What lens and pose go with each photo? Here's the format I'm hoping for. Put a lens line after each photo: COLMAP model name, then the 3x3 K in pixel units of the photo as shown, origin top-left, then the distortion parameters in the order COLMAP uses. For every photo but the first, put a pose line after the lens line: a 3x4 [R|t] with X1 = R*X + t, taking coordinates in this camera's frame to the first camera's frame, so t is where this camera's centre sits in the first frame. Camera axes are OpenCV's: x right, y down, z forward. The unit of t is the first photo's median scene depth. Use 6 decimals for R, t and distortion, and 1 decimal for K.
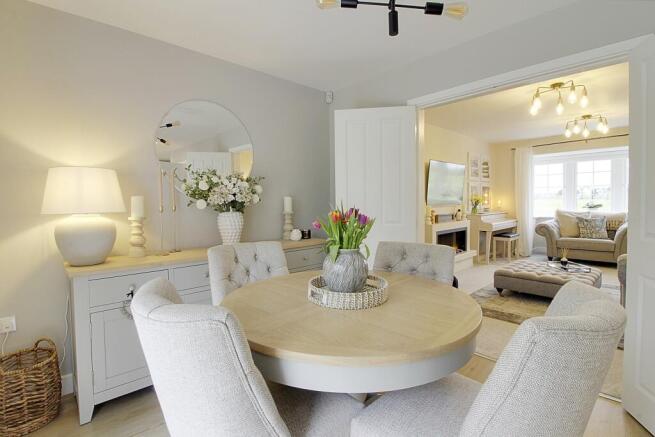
lens RADIAL K [[313.7, 0, 329.6], [0, 313.7, 212.0], [0, 0, 1]] dist [0.001772, -0.010803]
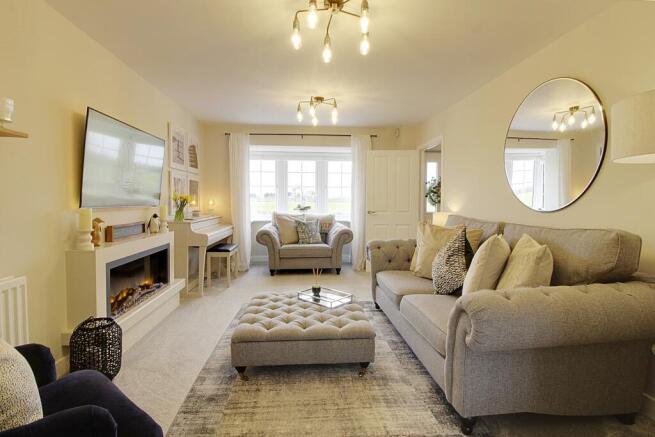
lens RADIAL K [[313.7, 0, 329.6], [0, 313.7, 212.0], [0, 0, 1]] dist [0.001772, -0.010803]
pose [[0.614874, -0.011280, 0.788545, 0.145159], [0.013013, 0.999907, 0.004157, -0.010113], [-0.788518, 0.007705, 0.614963, 0.365646]]
